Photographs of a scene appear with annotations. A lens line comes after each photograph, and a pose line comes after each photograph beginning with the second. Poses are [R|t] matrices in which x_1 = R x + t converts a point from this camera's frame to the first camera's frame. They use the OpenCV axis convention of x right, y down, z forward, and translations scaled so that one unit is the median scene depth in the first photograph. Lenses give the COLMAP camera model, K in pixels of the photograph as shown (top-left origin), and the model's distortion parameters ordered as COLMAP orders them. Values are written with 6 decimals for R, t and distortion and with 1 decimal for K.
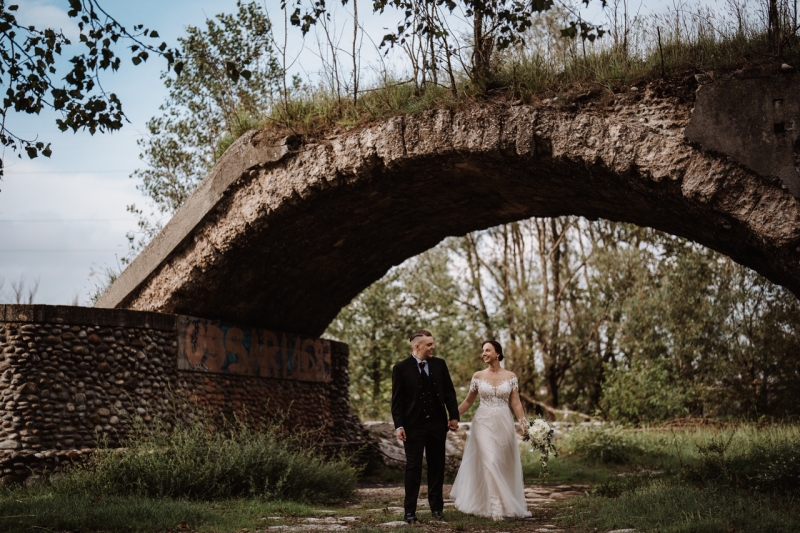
lens RADIAL K [[1173.3, 0, 391.5], [0, 1173.3, 274.8], [0, 0, 1]] dist [-0.161729, 1.177387]
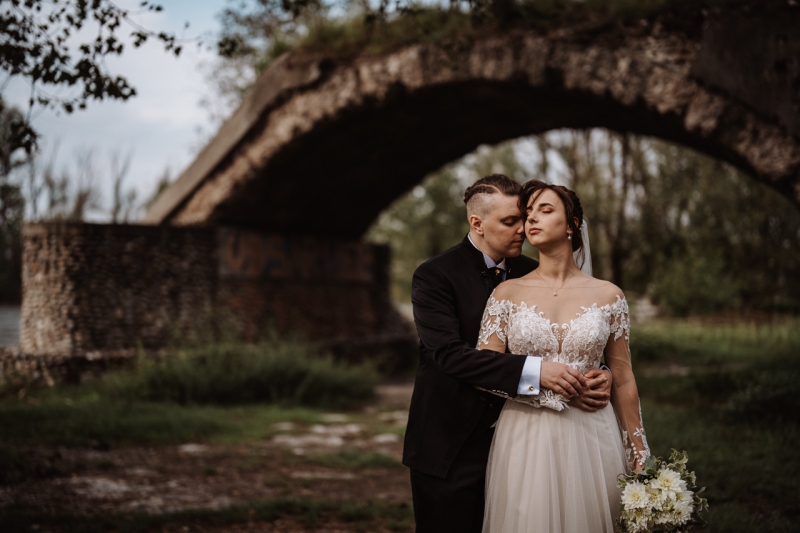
lens RADIAL K [[1181.8, 0, 386.5], [0, 1181.8, 267.3], [0, 0, 1]] dist [-0.145335, 1.143066]
pose [[0.996051, 0.020350, -0.086418, 0.069415], [-0.010267, 0.993248, 0.115555, -0.058083], [0.088186, -0.114212, 0.989535, -0.072975]]
